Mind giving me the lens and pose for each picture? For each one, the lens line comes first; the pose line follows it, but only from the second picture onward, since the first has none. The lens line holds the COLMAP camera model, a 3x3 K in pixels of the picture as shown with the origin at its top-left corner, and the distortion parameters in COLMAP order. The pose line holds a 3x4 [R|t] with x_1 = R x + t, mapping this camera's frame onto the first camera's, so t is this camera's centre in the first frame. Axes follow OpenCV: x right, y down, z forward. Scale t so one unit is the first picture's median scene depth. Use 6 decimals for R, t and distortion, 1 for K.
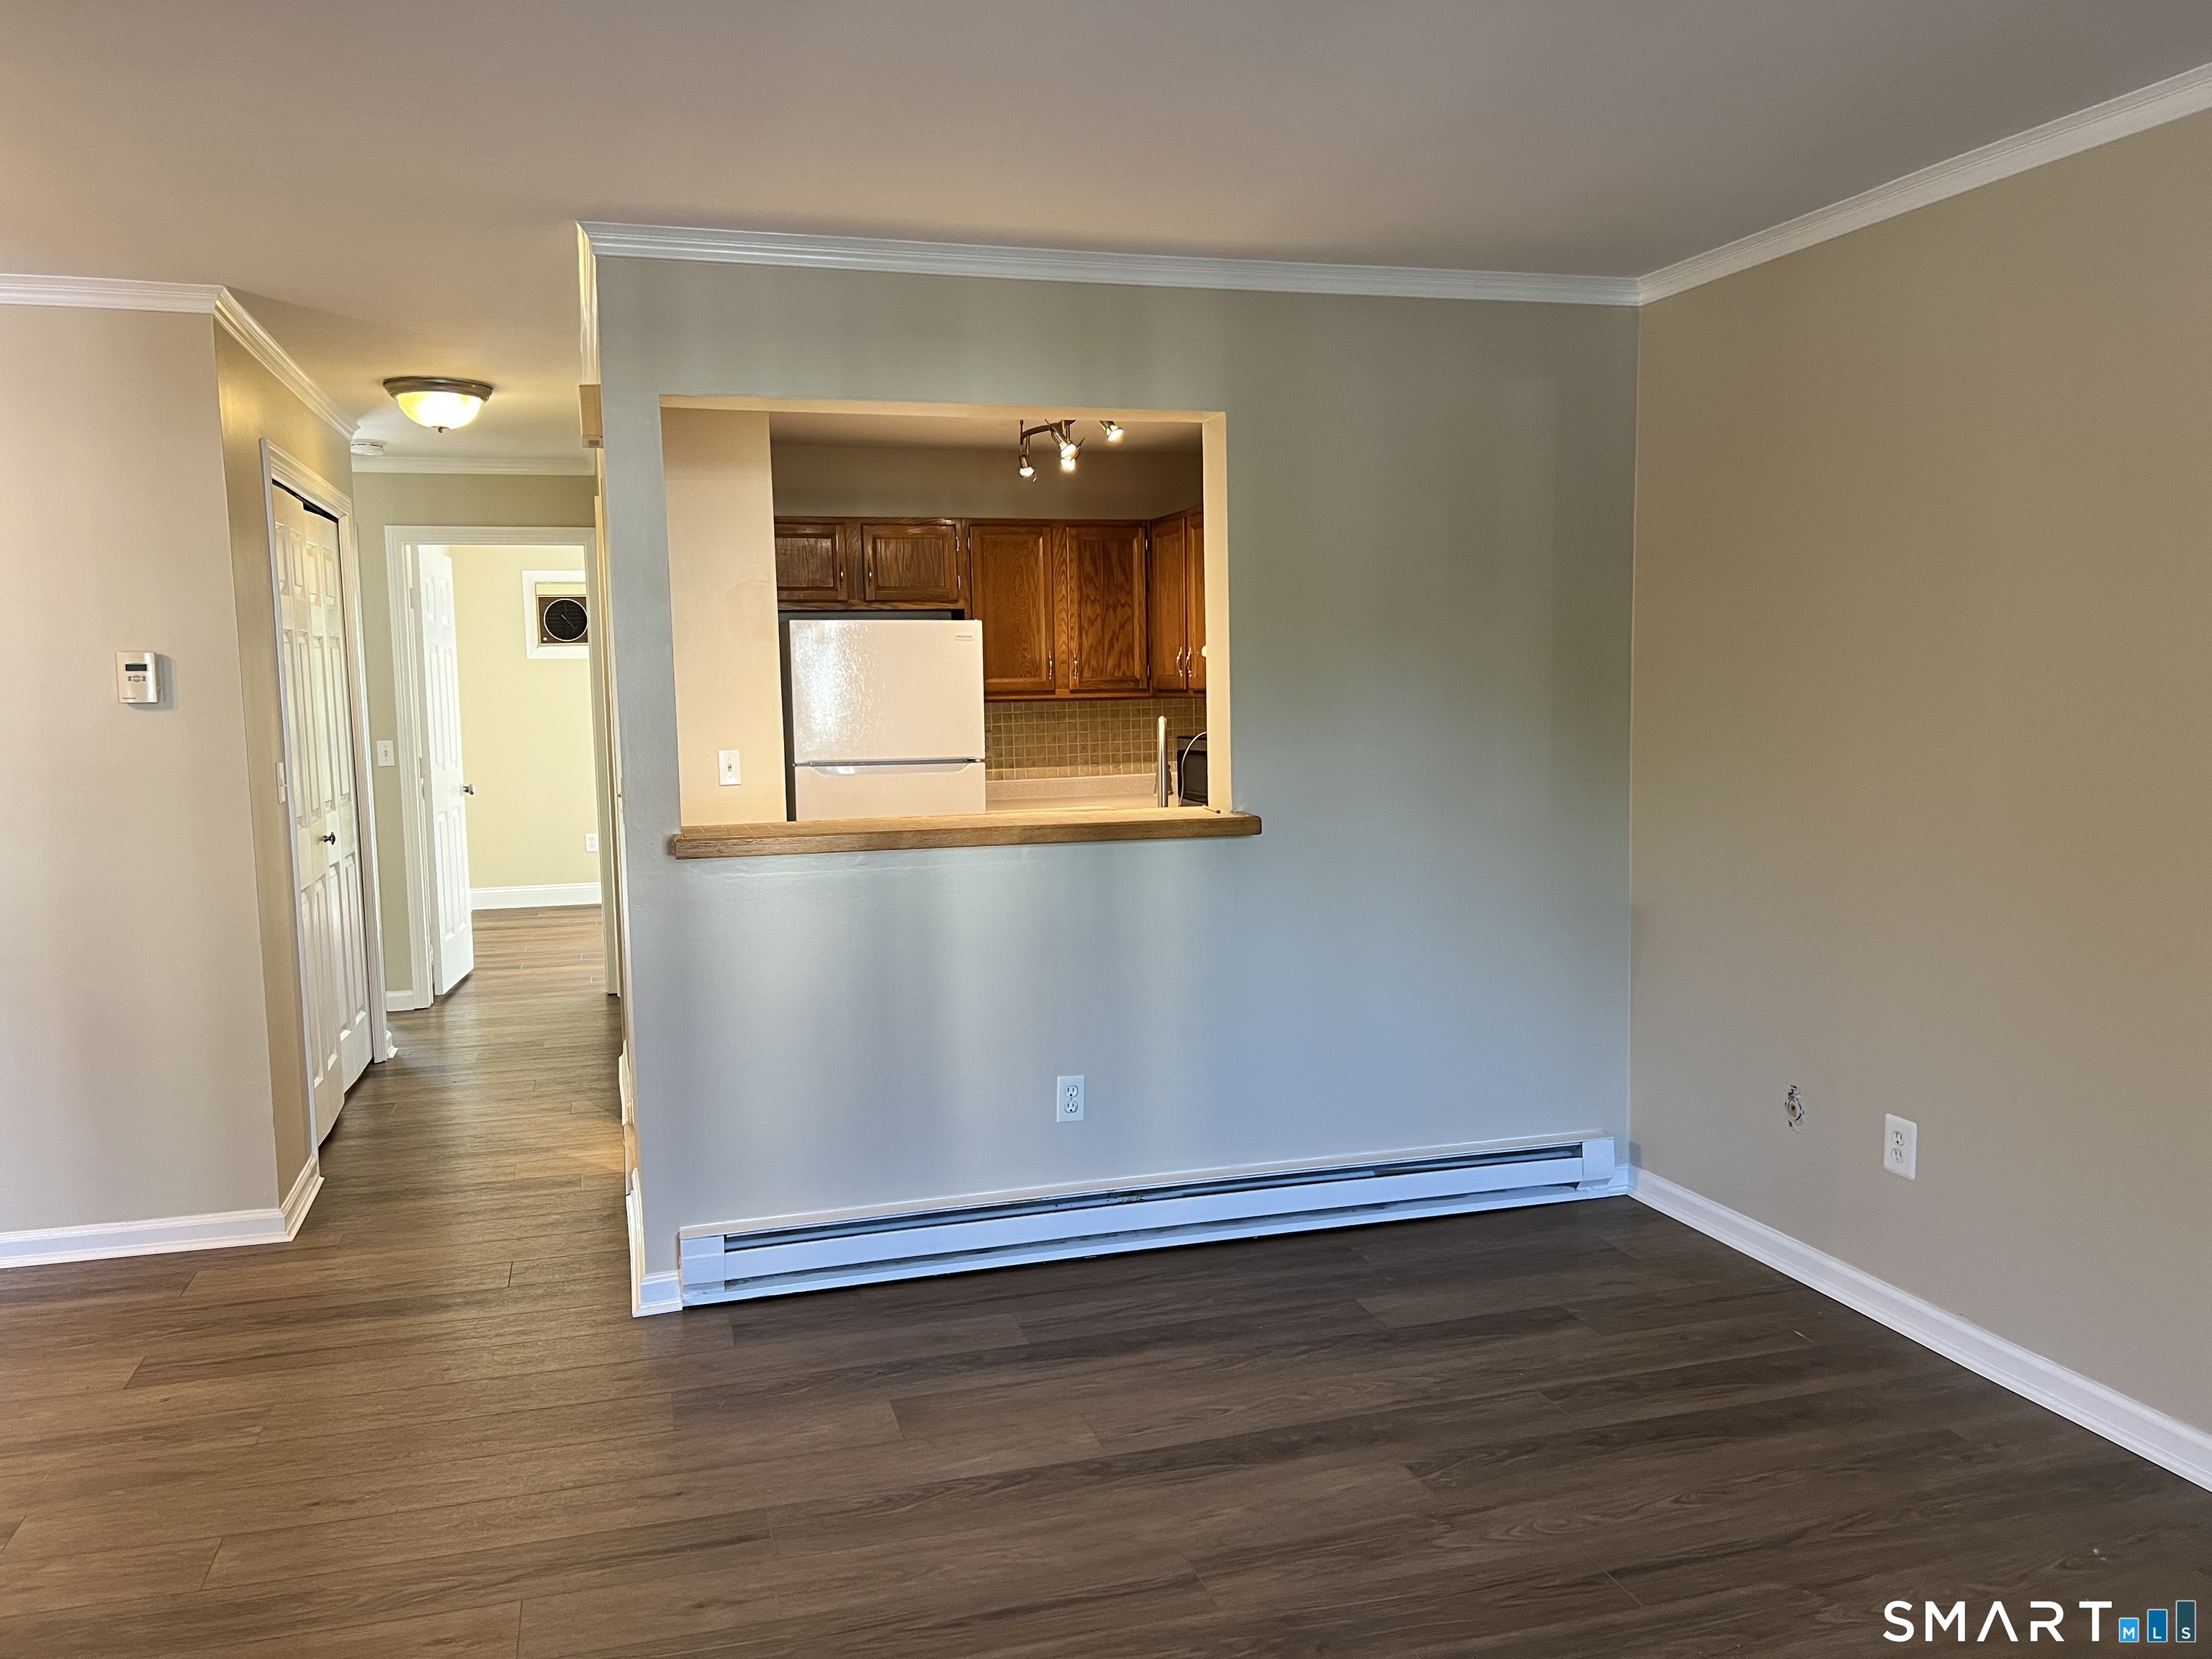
lens RADIAL K [[1664.1, 0, 1088.2], [0, 1664.1, 839.1], [0, 0, 1]] dist [0.058196, -0.061443]
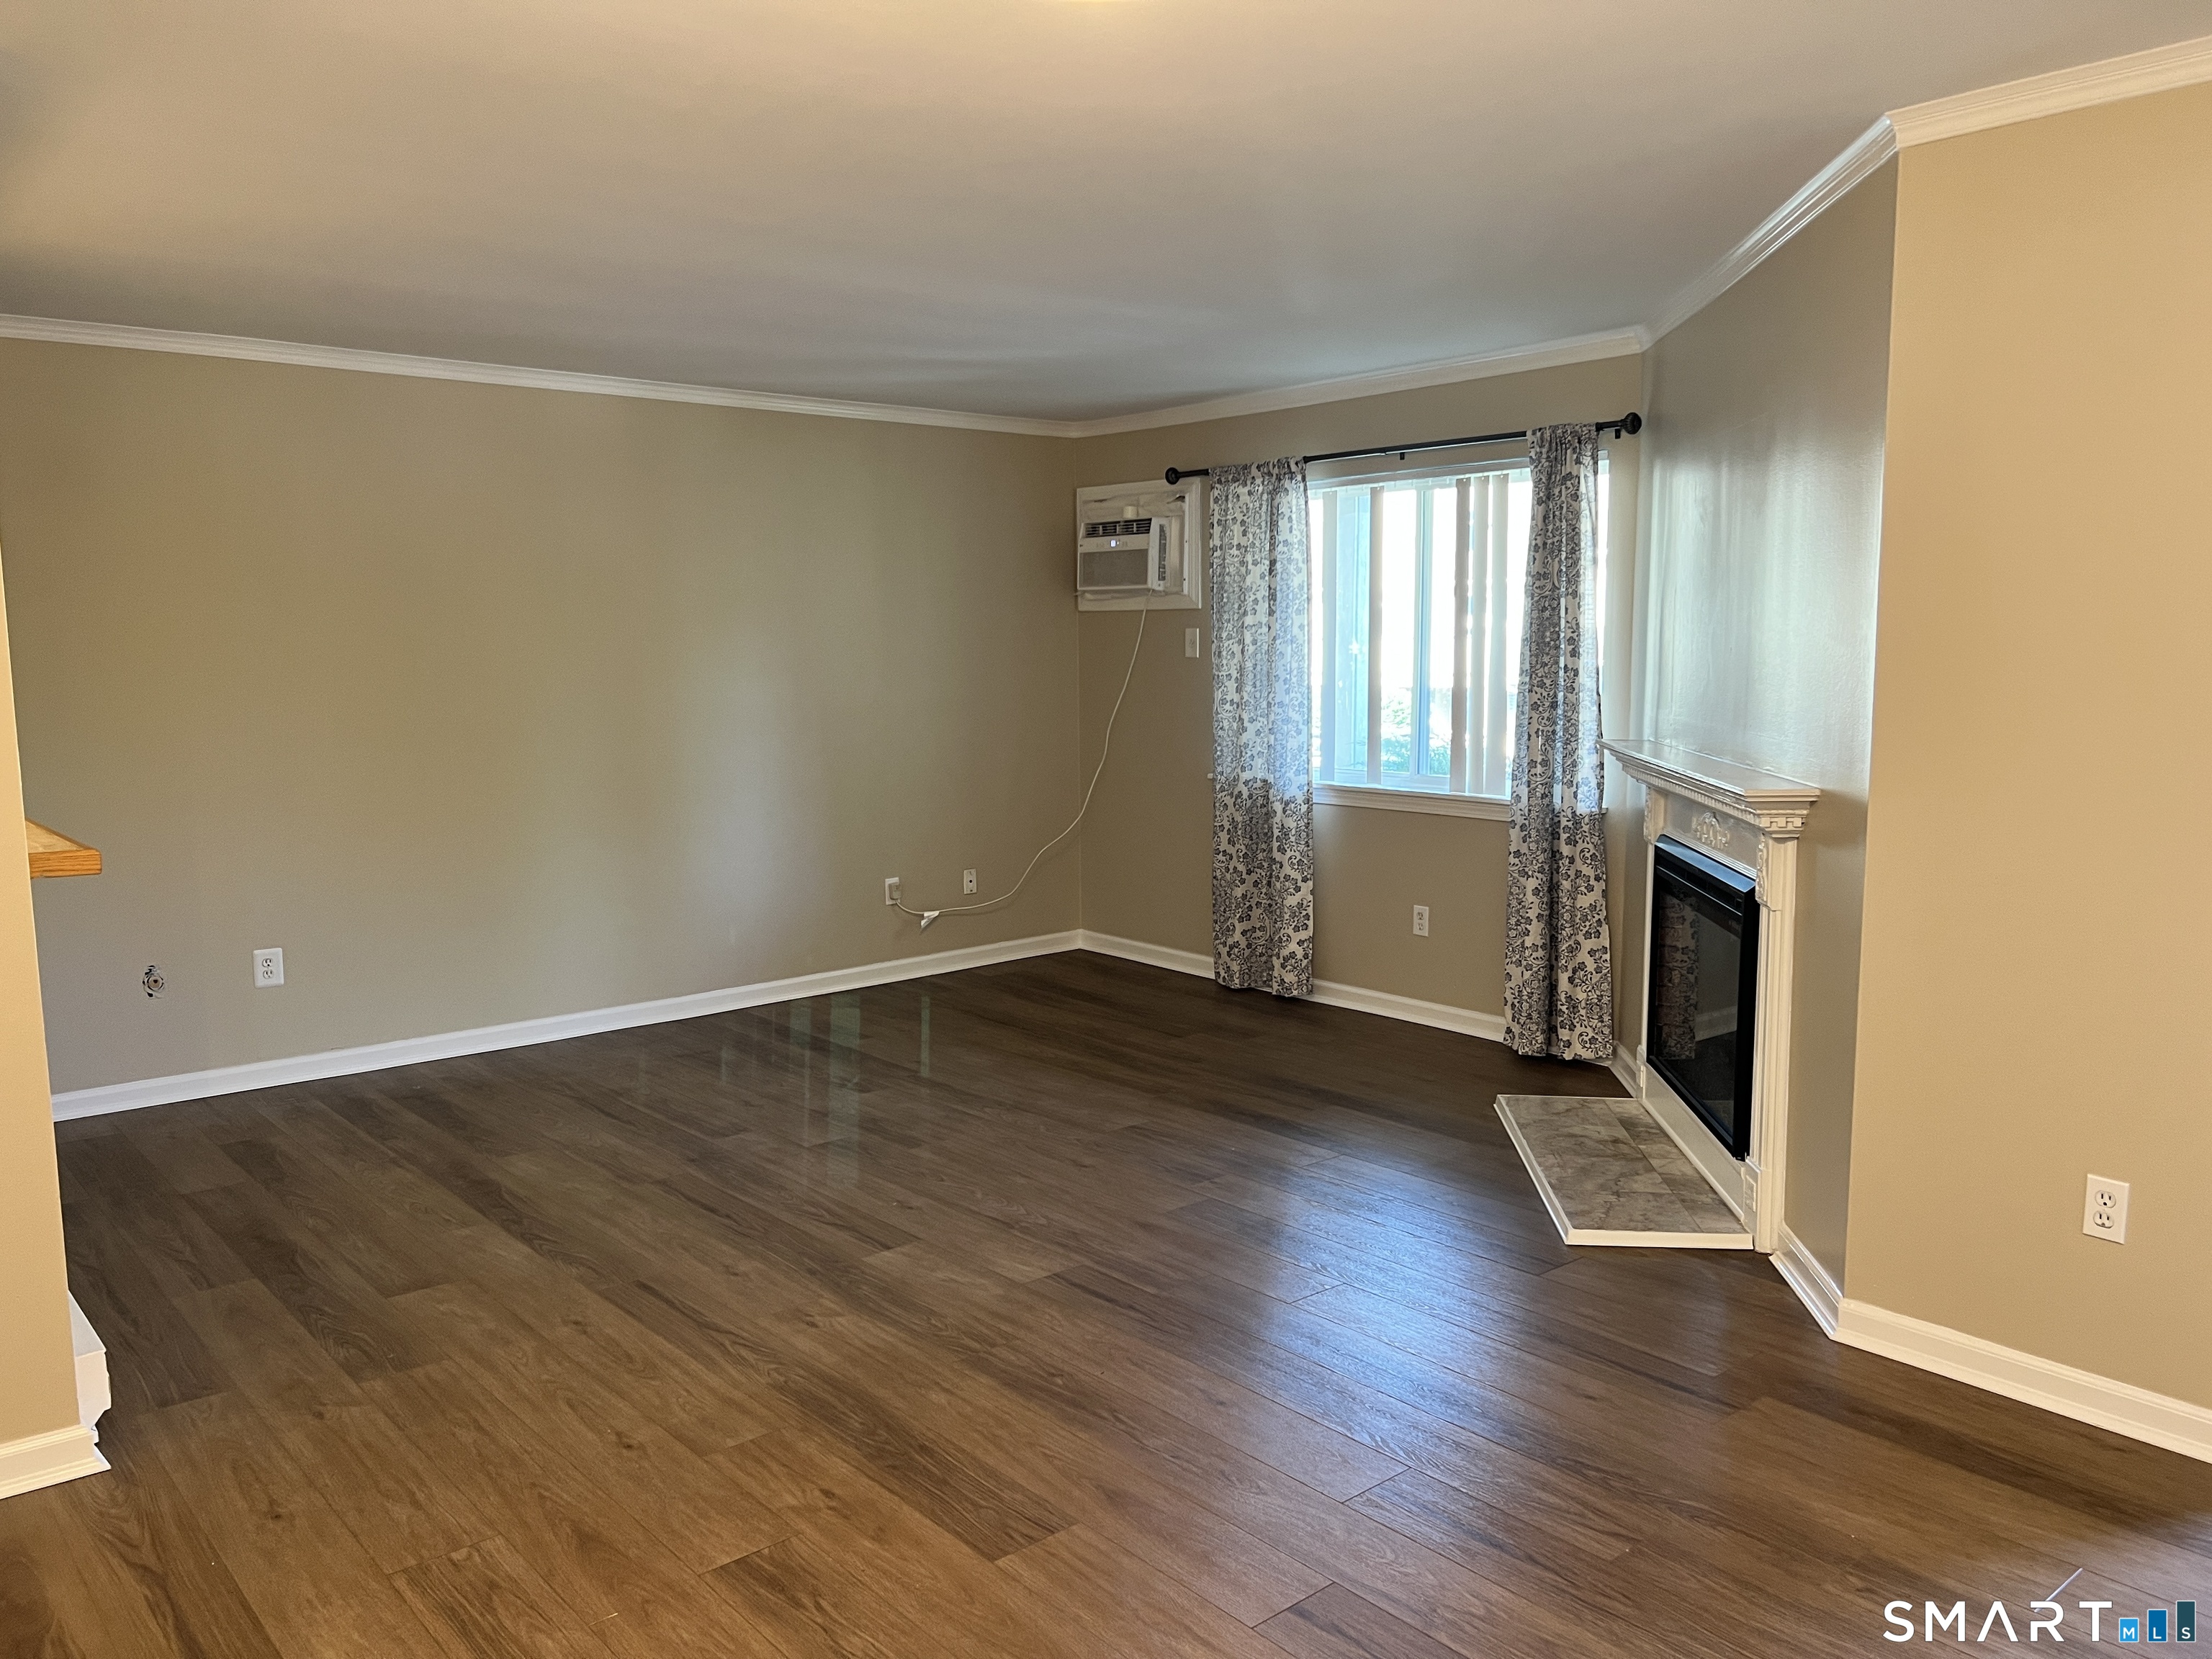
lens RADIAL K [[1664.1, 0, 1119.6], [0, 1664.1, 833.0], [0, 0, 1]] dist [0.058196, -0.061443]
pose [[-0.416152, -0.083797, 0.905426, -1.058677], [0.106759, 0.984355, 0.140171, -0.061637], [-0.903006, 0.154995, -0.400695, 0.773961]]
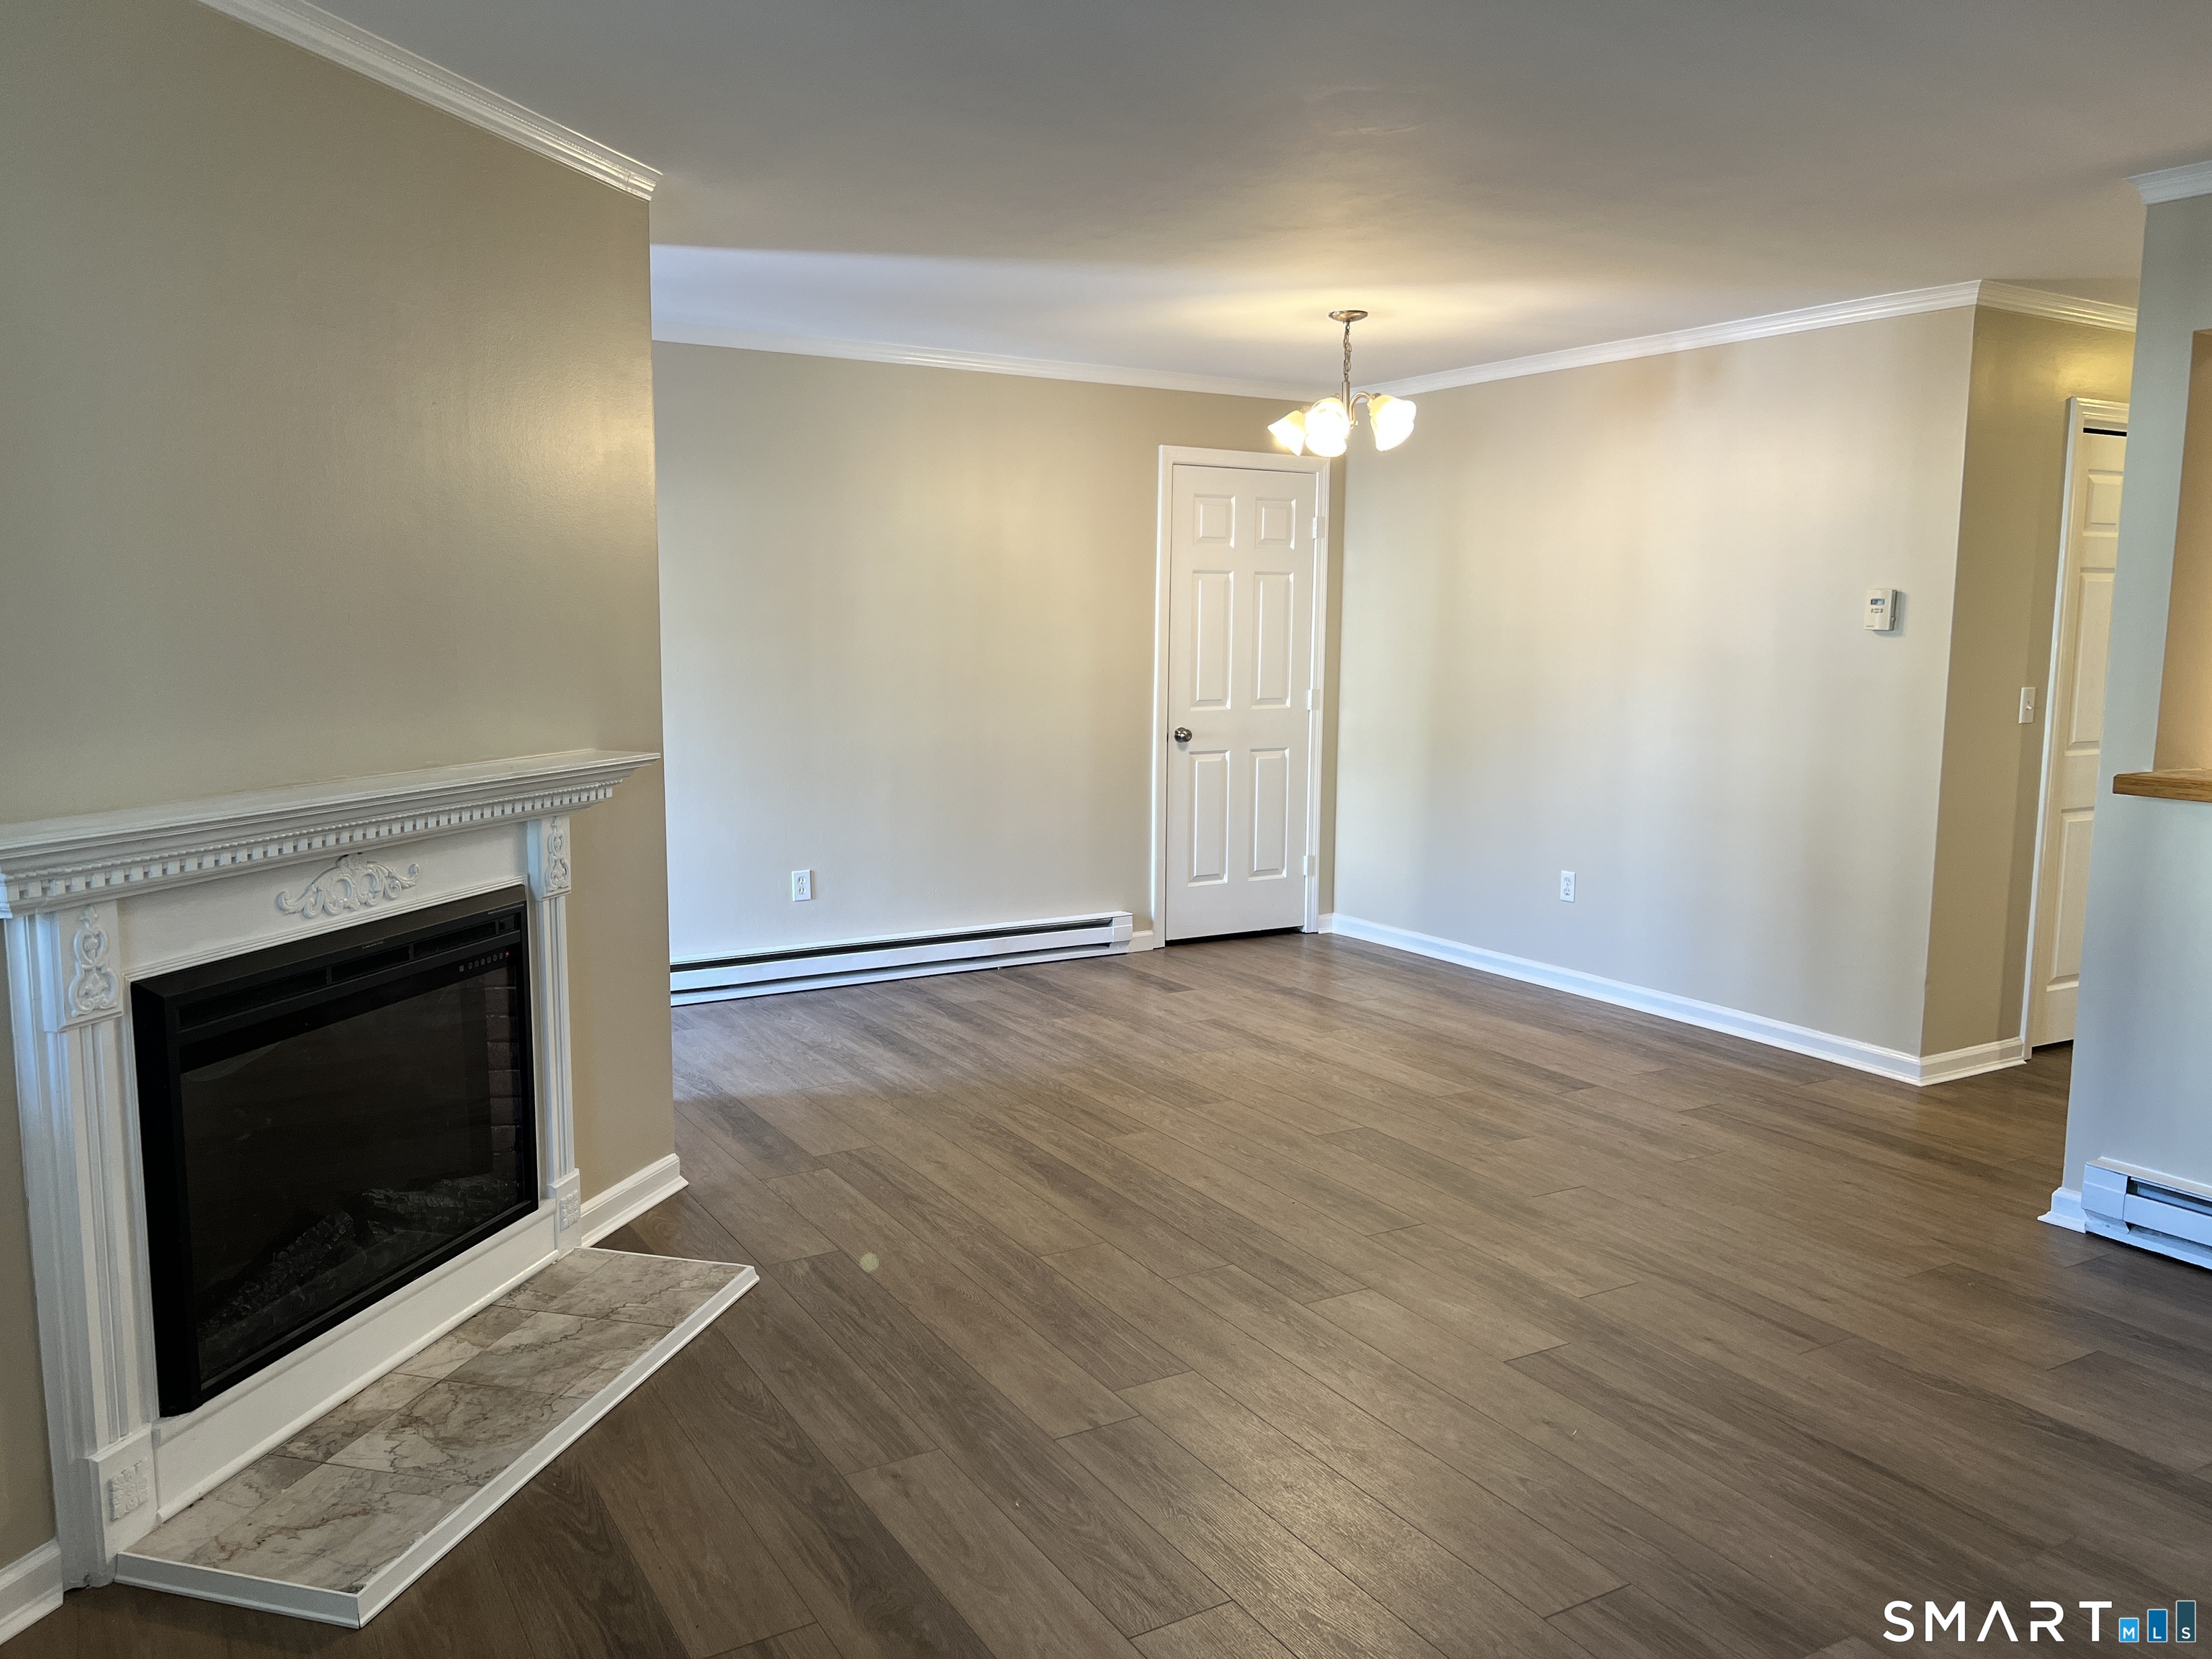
lens RADIAL K [[1664.1, 0, 1099.3], [0, 1664.1, 829.5], [0, 0, 1]] dist [0.058196, -0.061443]
pose [[0.253297, 0.141664, -0.956960, 0.517958], [-0.110635, 0.986971, 0.116823, -0.015951], [0.961041, 0.076282, 0.265670, 0.116896]]
